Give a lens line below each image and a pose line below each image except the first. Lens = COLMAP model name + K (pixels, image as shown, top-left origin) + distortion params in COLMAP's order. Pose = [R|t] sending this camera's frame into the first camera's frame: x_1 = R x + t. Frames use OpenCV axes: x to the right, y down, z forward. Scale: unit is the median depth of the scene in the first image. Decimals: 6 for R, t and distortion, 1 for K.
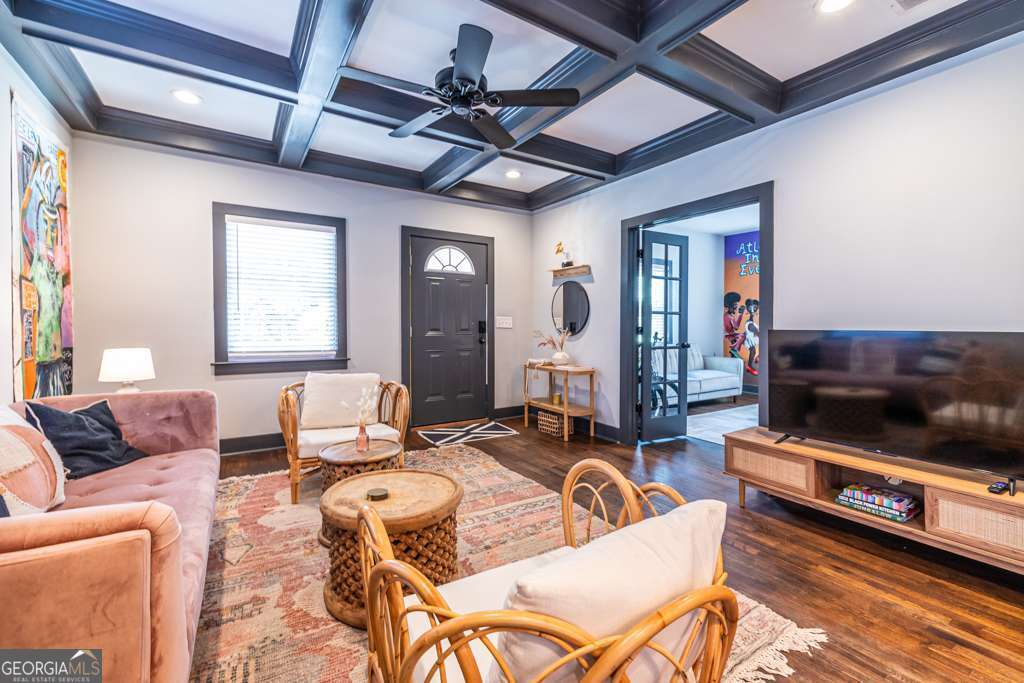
lens RADIAL K [[441.8, 0, 519.5], [0, 441.8, 328.0], [0, 0, 1]] dist [0.011201, -0.000093]
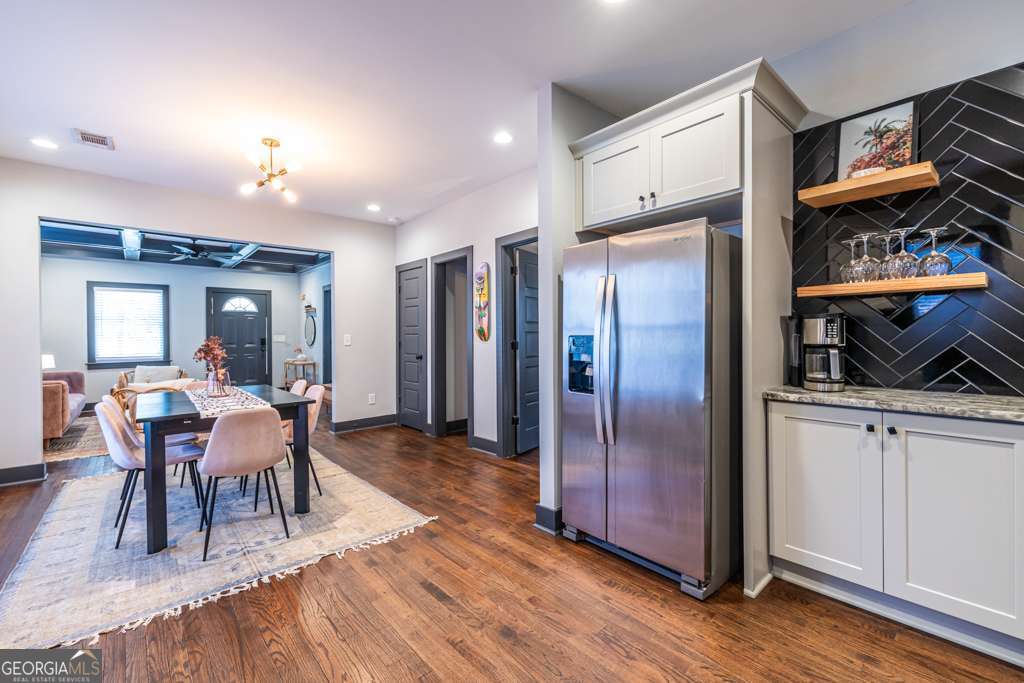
lens RADIAL K [[436.3, 0, 514.2], [0, 436.3, 330.2], [0, 0, 1]] dist [0.002014, -0.000033]
pose [[0.989994, -0.015387, 0.140268, 0.833182], [0.017856, 0.999707, -0.016365, -0.001370], [-0.139975, 0.018706, 0.989978, -1.082701]]
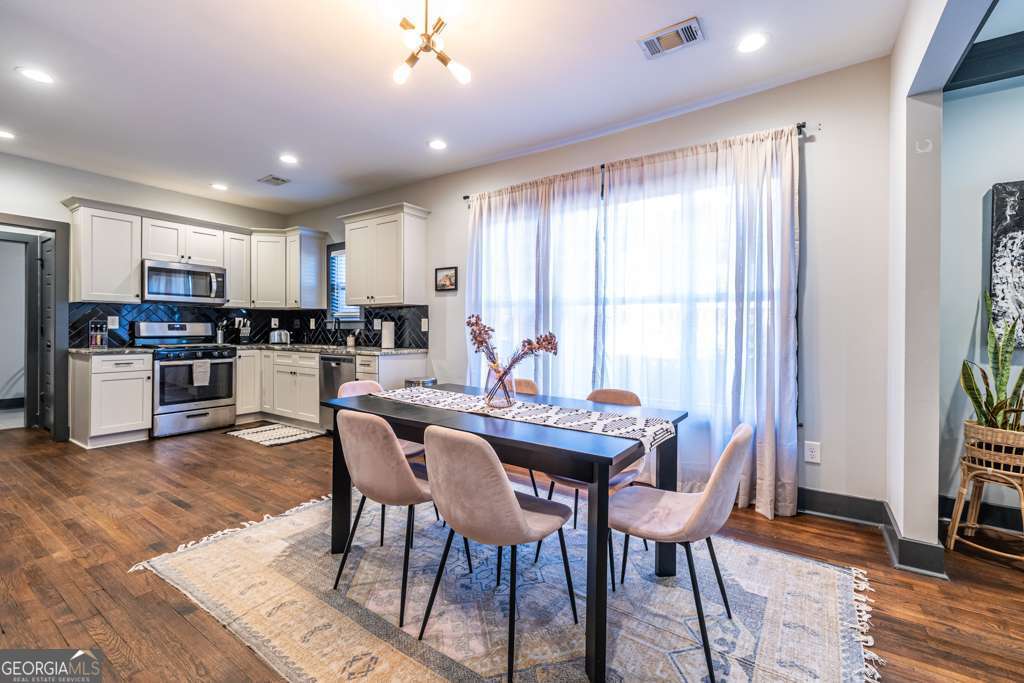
lens RADIAL K [[436.3, 0, 514.2], [0, 436.3, 330.2], [0, 0, 1]] dist [0.002014, -0.000033]
pose [[-0.921090, -0.007382, -0.389280, 0.596675], [-0.012589, 0.999862, 0.010828, 0.001276], [0.389147, 0.014874, -0.921056, 0.269213]]
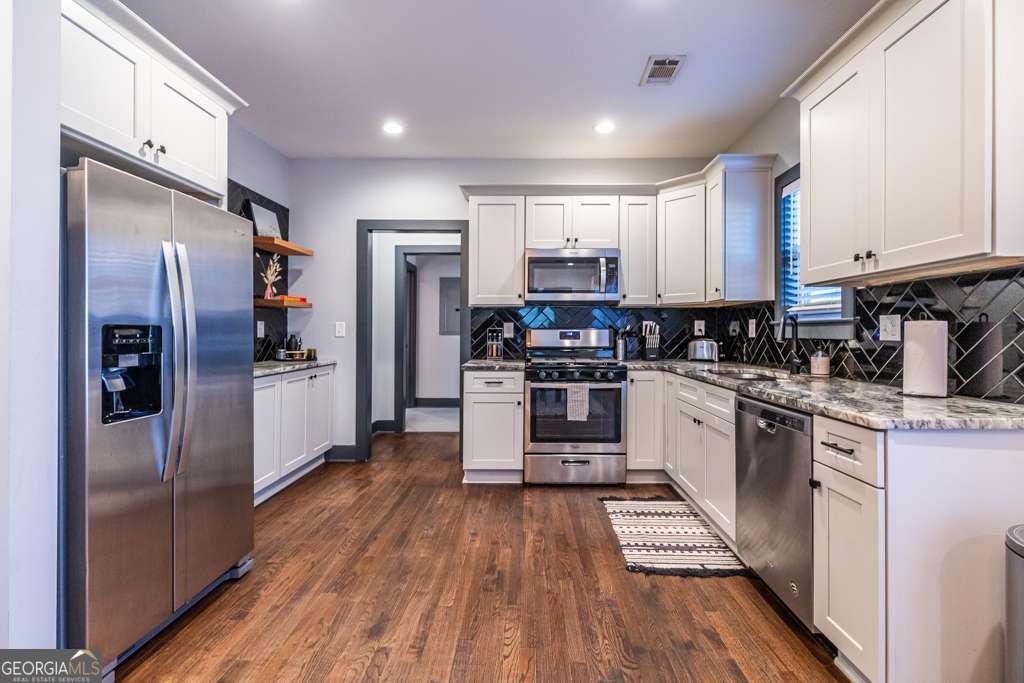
lens RADIAL K [[461.3, 0, 520.8], [0, 461.3, 332.0], [0, 0, 1]] dist [-0.001197, -0.000061]
pose [[-0.825809, -0.002981, 0.563942, 0.522240], [0.002927, 0.999950, 0.009572, 0.001499], [-0.563942, 0.009555, -0.825759, -0.367027]]
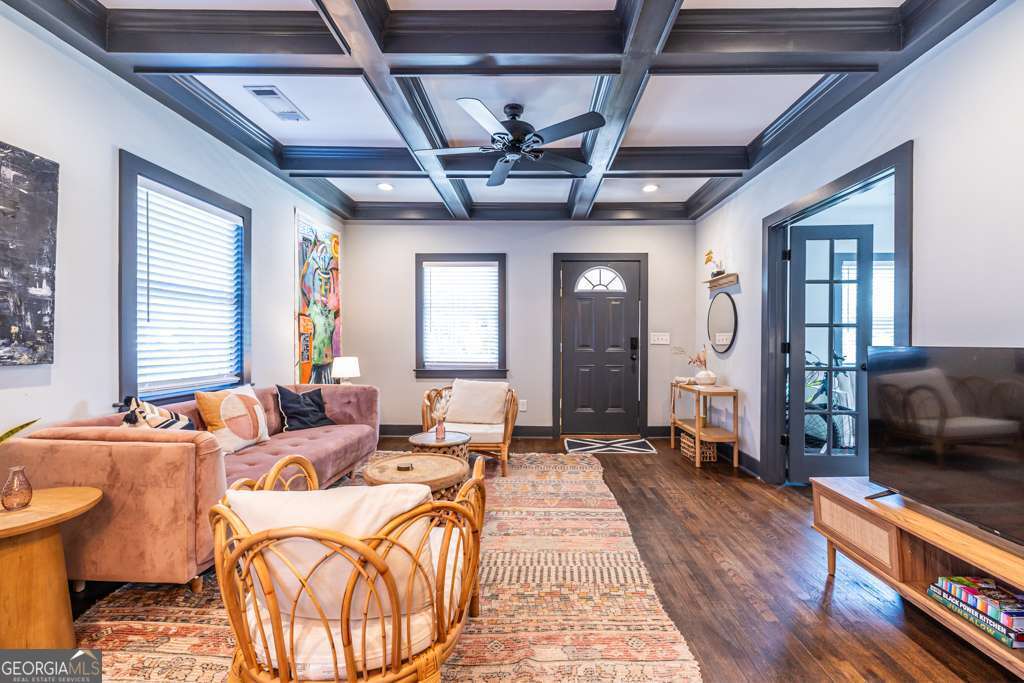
lens RADIAL K [[438.8, 0, 527.2], [0, 438.8, 341.8], [0, 0, 1]] dist [0.001825, 0.000582]
pose [[0.830599, -0.001742, -0.556869, 0.340068], [-0.002023, 0.999979, -0.006146, 0.000878], [0.556868, 0.006231, 0.830578, 0.043816]]
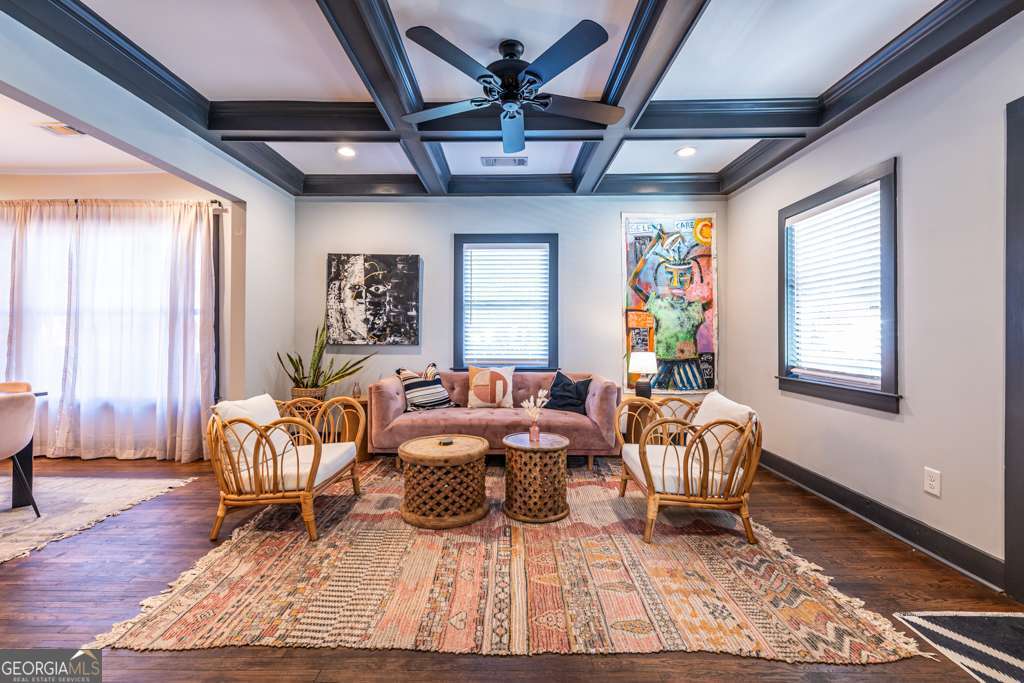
lens RADIAL K [[436.3, 0, 514.2], [0, 436.3, 330.2], [0, 0, 1]] dist [0.002014, -0.000033]
pose [[-0.556439, -0.011511, -0.830809, 0.393231], [-0.009733, 0.999926, -0.007335, -0.008238], [0.830832, 0.004005, -0.556509, 0.954063]]
